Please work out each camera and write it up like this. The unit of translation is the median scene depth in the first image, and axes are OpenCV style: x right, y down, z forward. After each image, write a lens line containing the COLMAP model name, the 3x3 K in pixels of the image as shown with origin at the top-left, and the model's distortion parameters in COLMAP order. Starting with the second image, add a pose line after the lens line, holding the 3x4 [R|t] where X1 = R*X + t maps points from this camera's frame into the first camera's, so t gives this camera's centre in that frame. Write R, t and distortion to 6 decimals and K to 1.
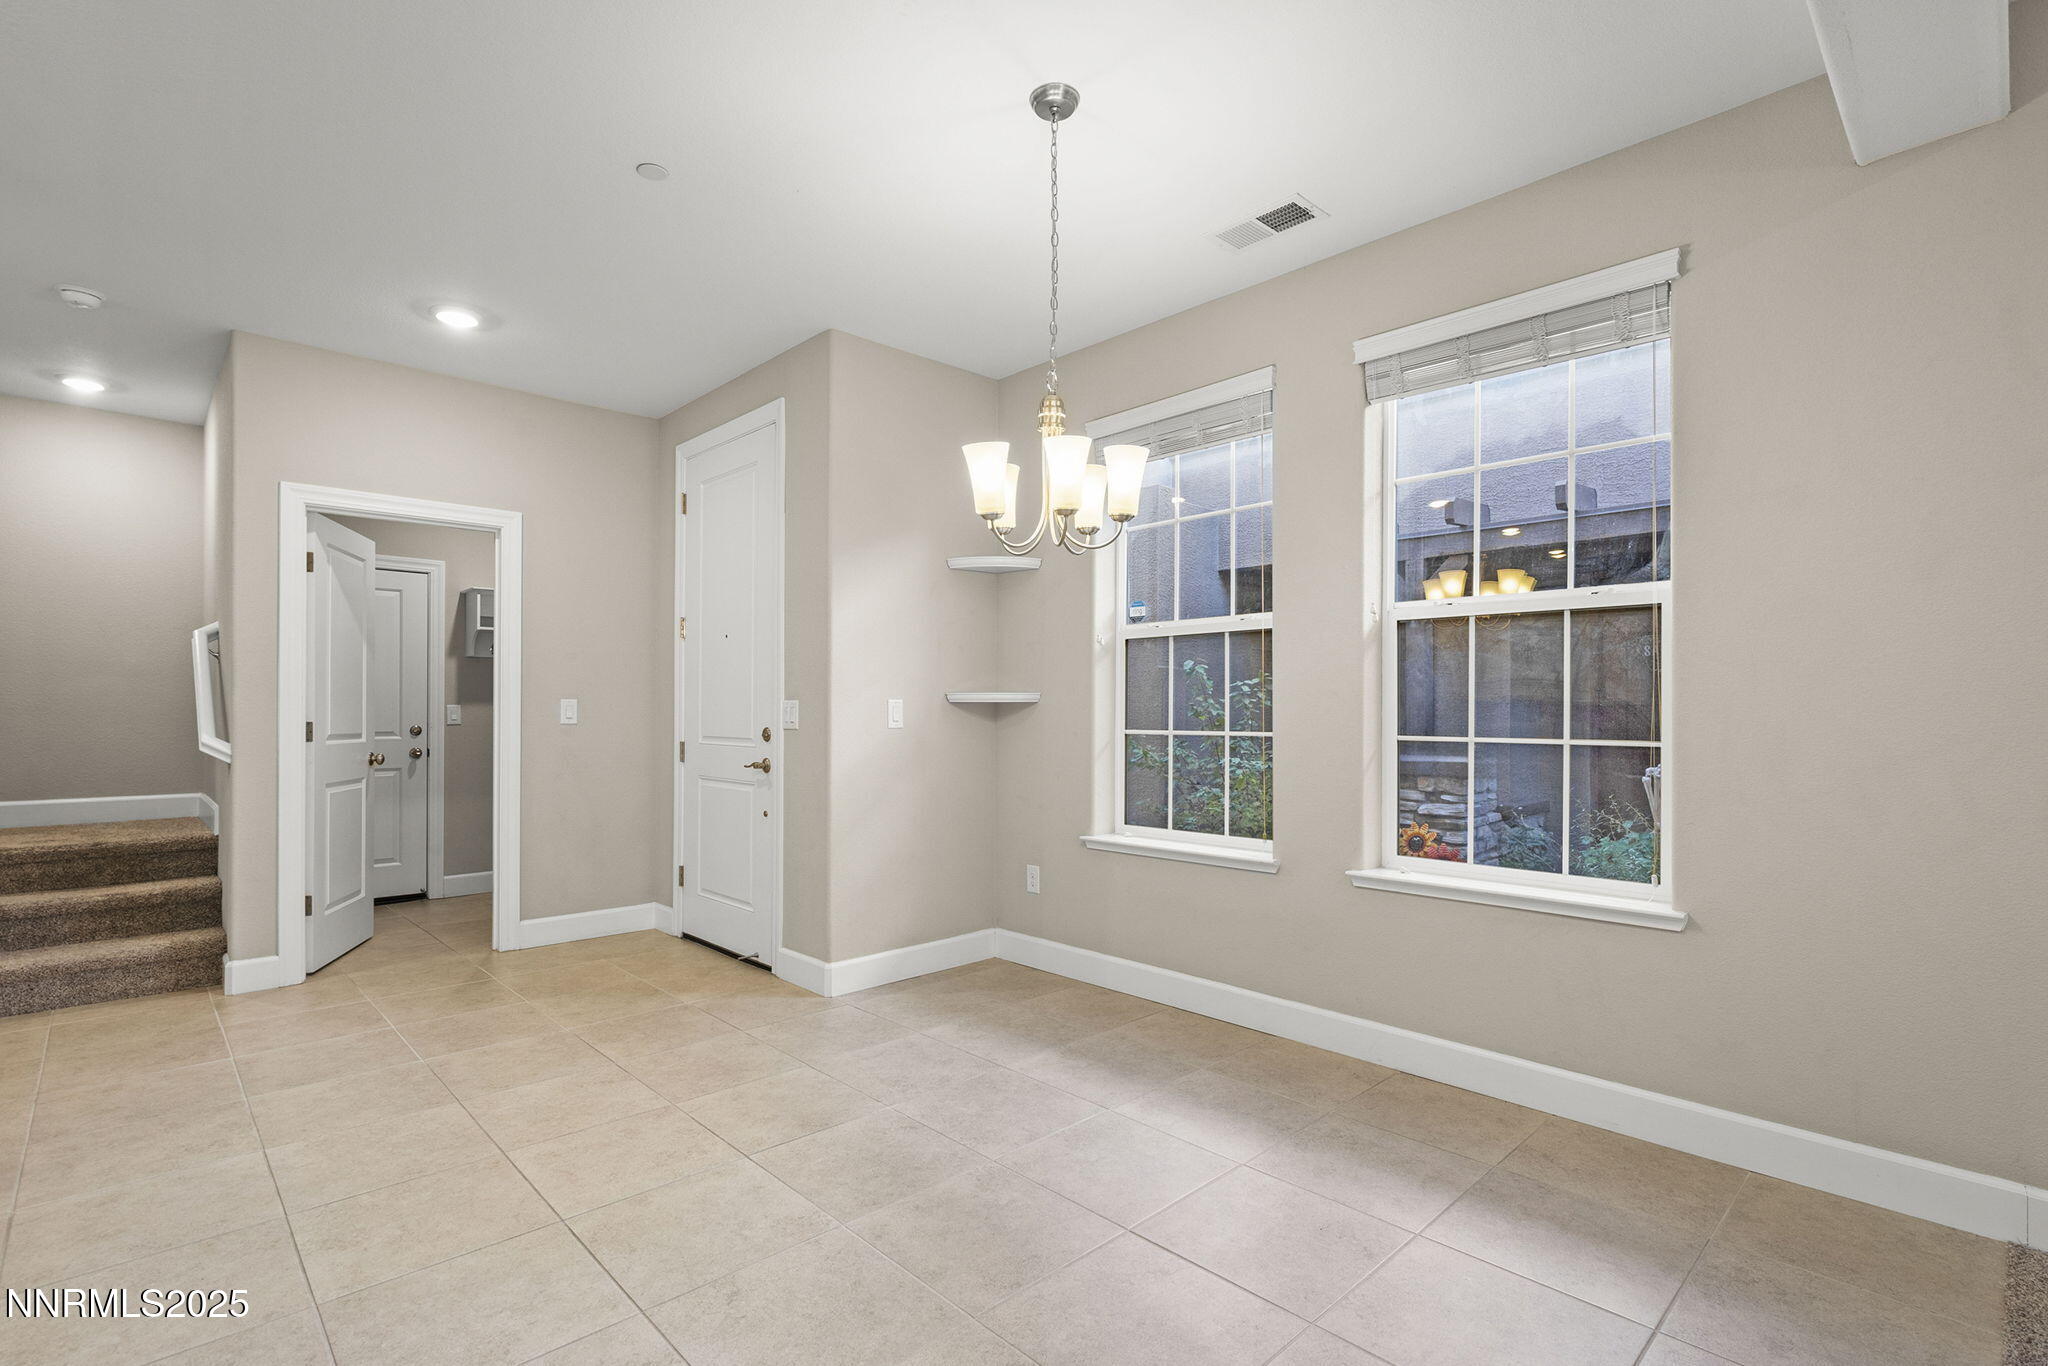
lens RADIAL K [[971.4, 0, 1096.7], [0, 971.4, 702.7], [0, 0, 1]] dist [-0.003722, 0.001865]
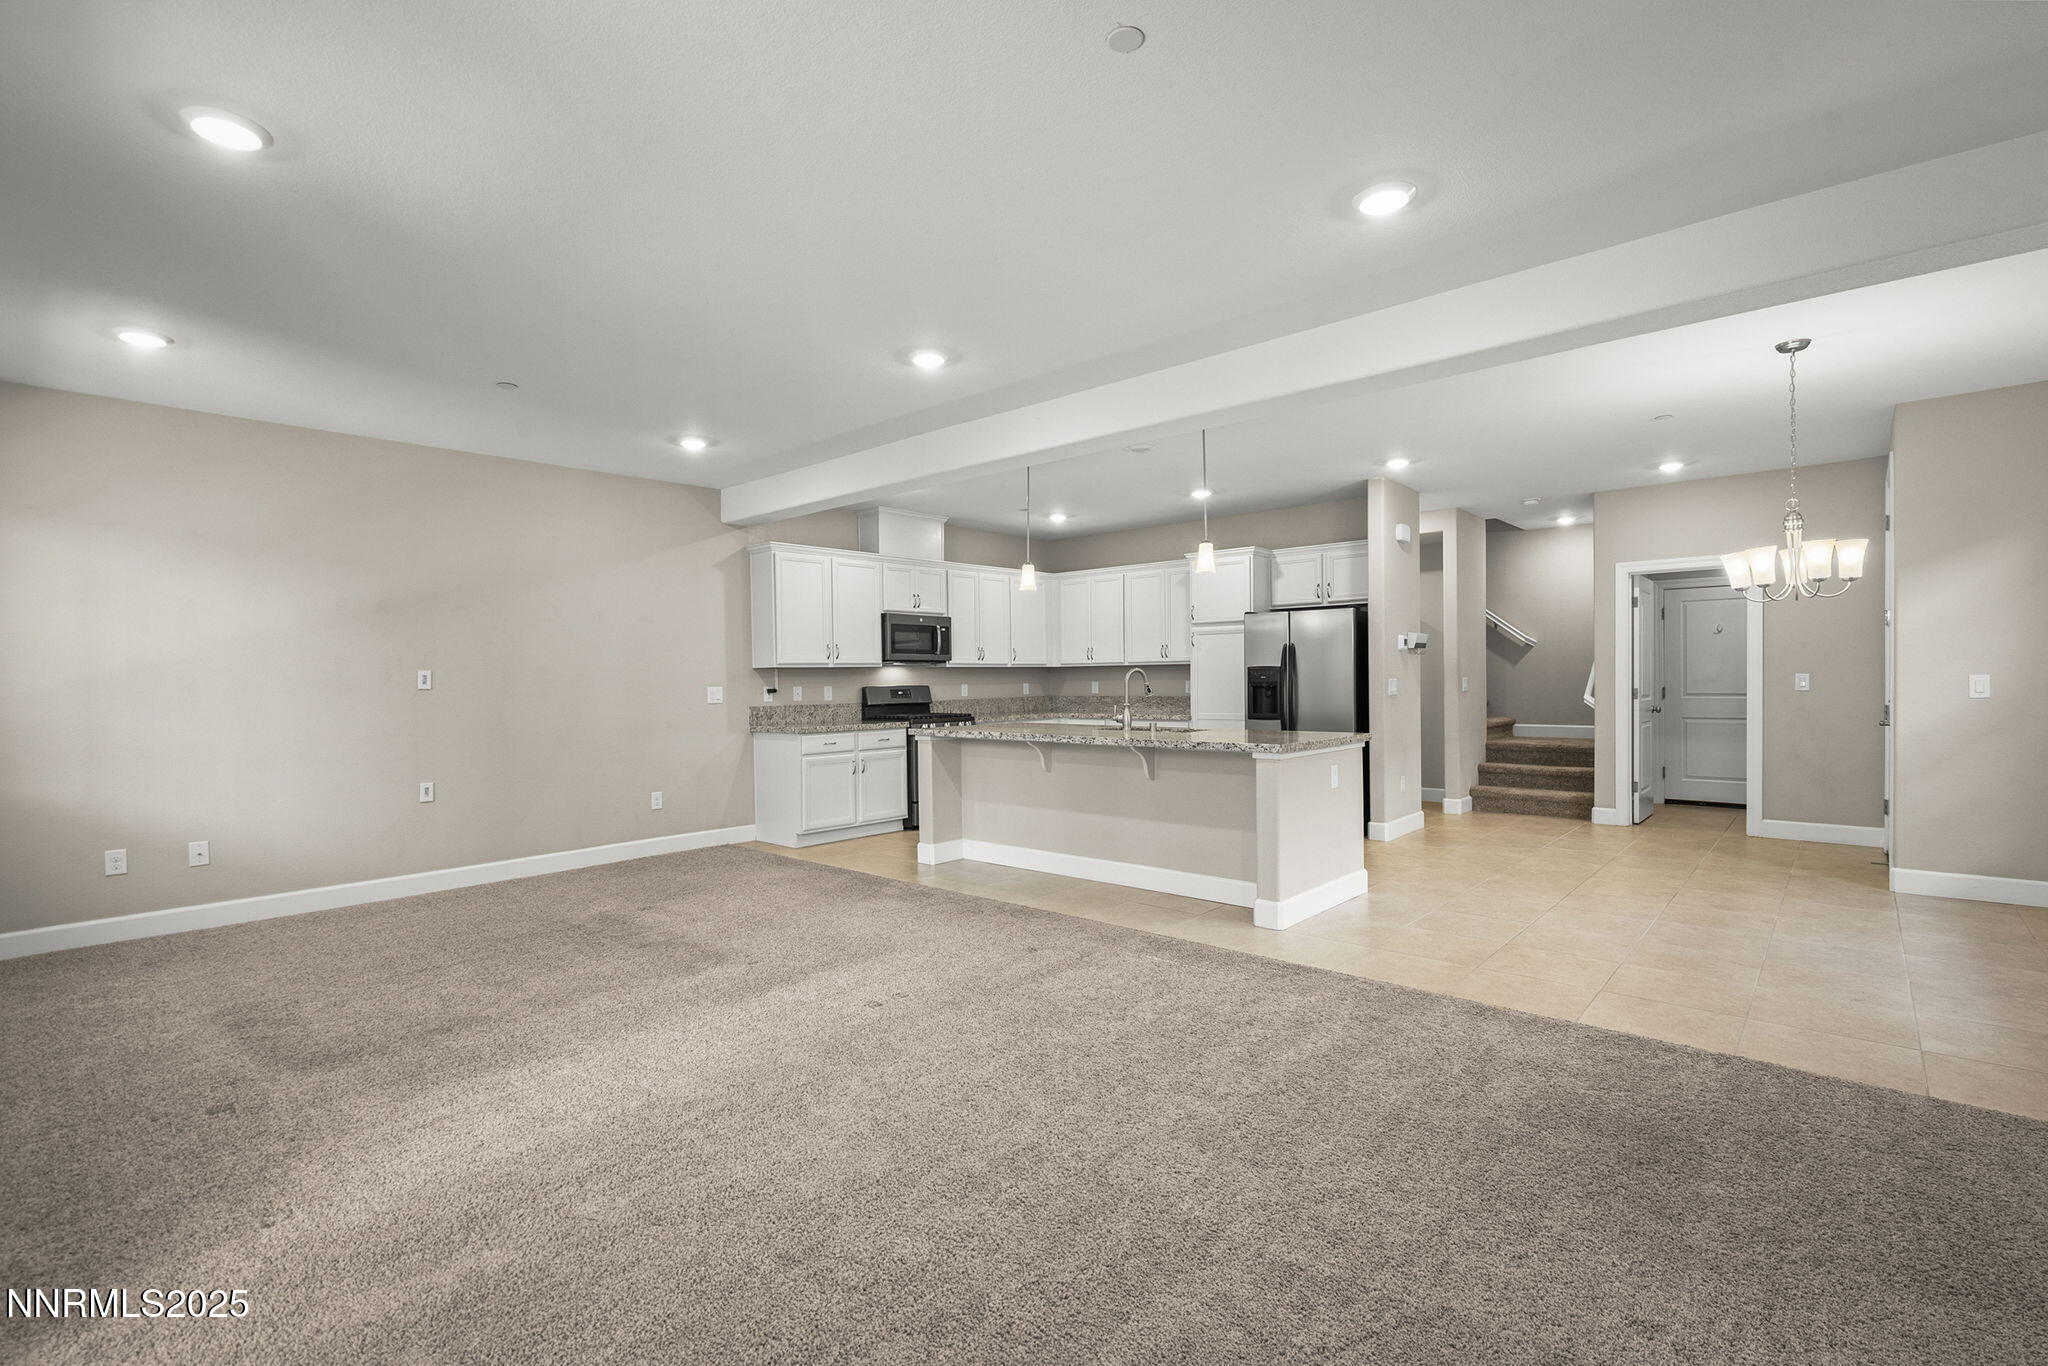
lens RADIAL K [[971.4, 0, 1020.9], [0, 971.4, 681.7], [0, 0, 1]] dist [-0.003722, 0.001865]
pose [[0.091670, 0.003992, -0.995781, 0.905705], [0.019013, 0.999803, 0.005758, -0.025857], [0.995608, -0.019460, 0.091576, -0.330223]]
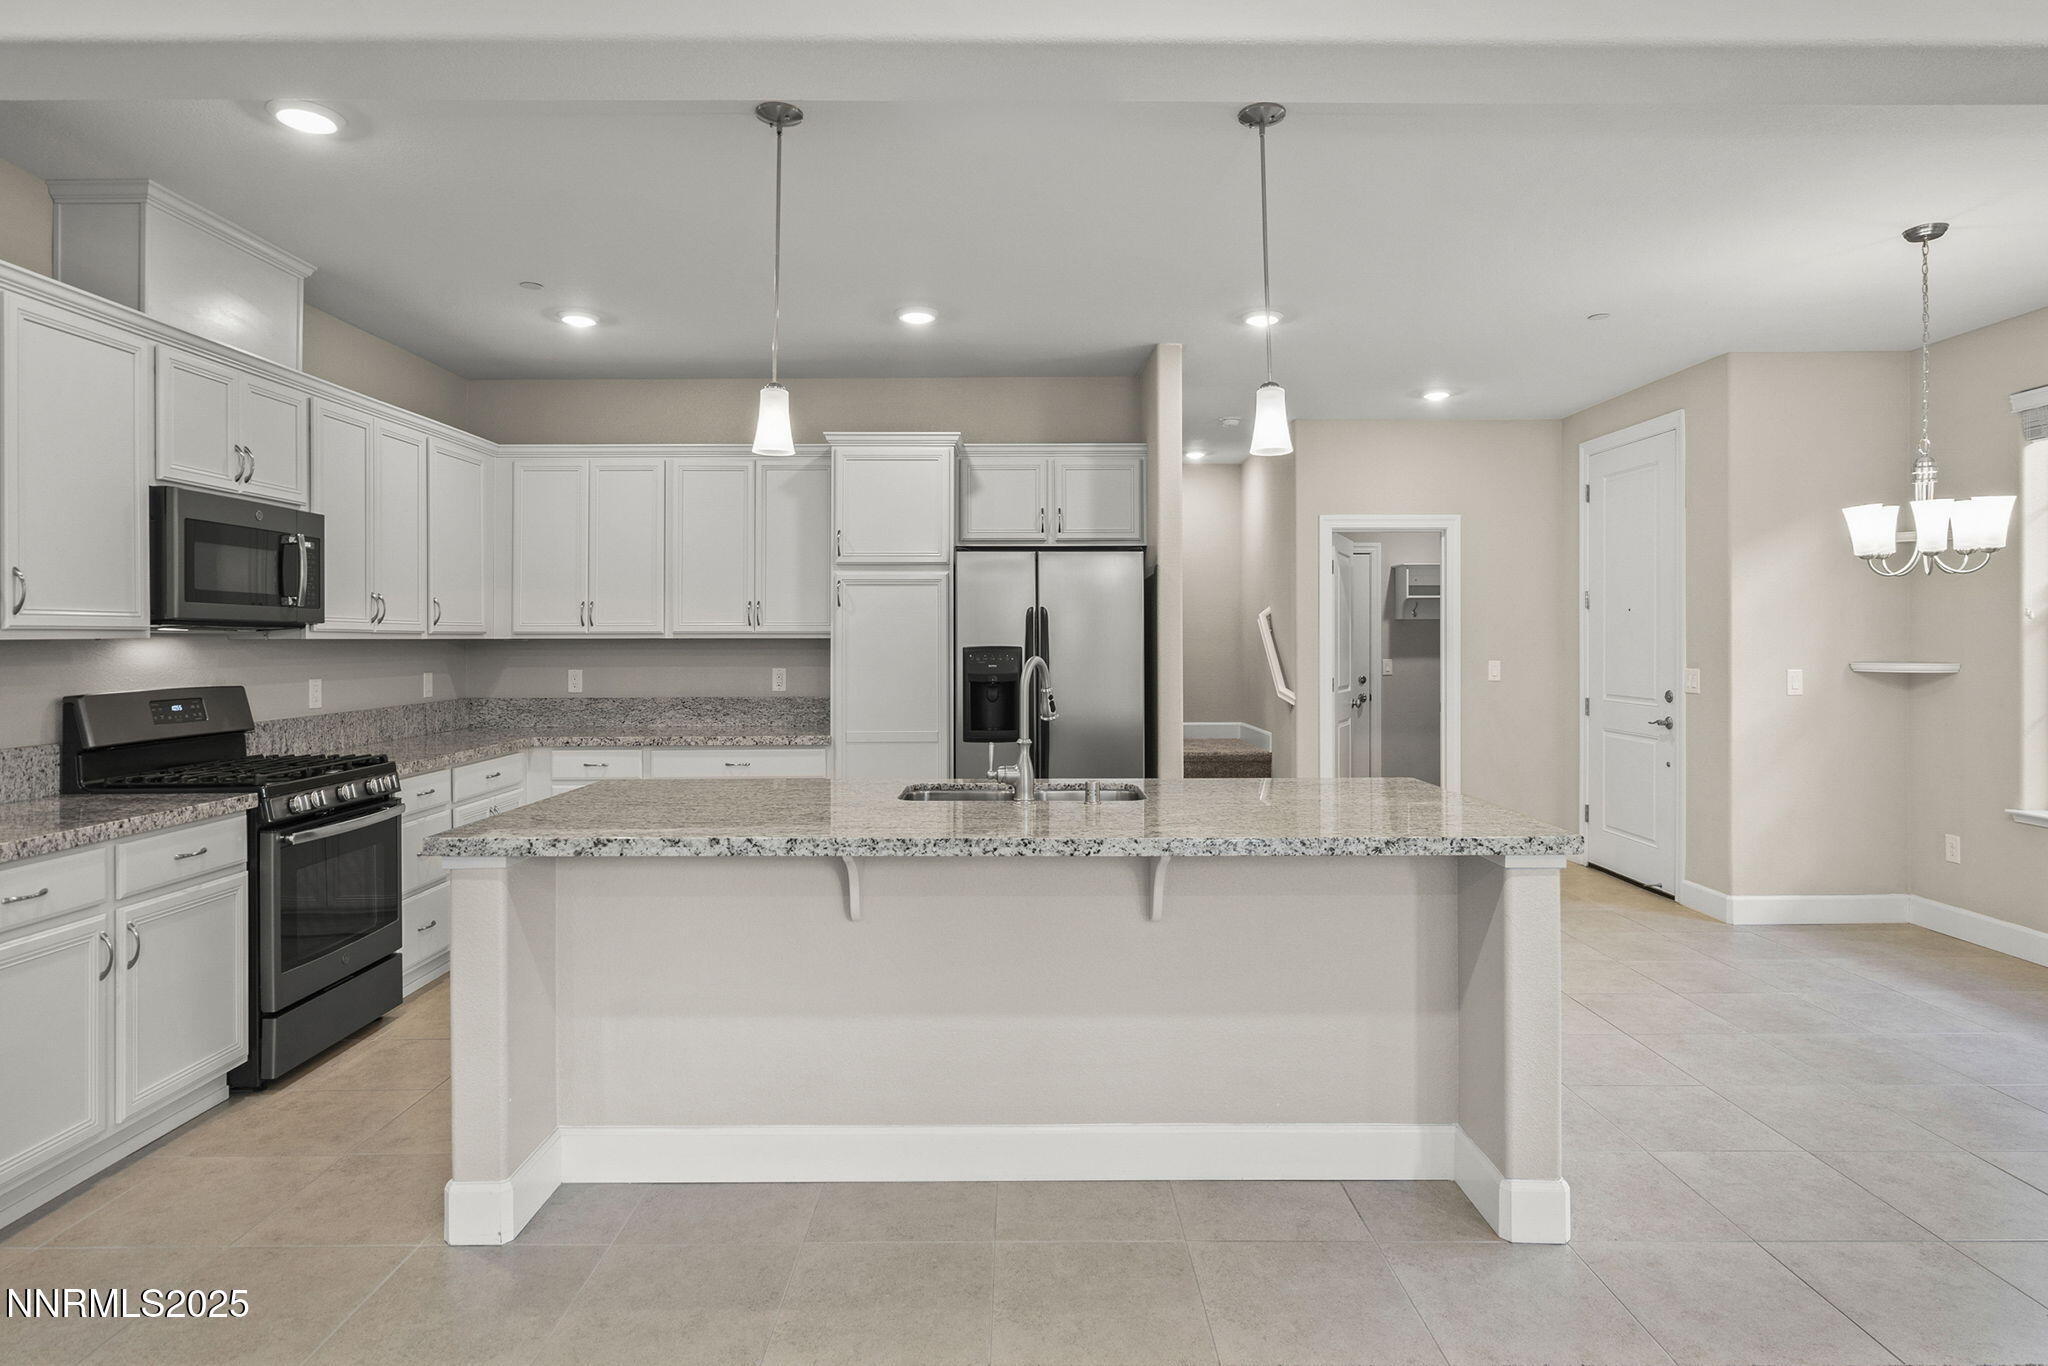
lens RADIAL K [[1203.9, 0, 1066.4], [0, 1203.9, 629.6], [0, 0, 1]] dist [-0.004409, 0.002146]
pose [[0.726455, -0.003965, -0.687202, 0.129783], [0.003469, 0.999992, -0.002101, -0.048149], [0.687205, -0.000858, 0.726463, -0.558999]]
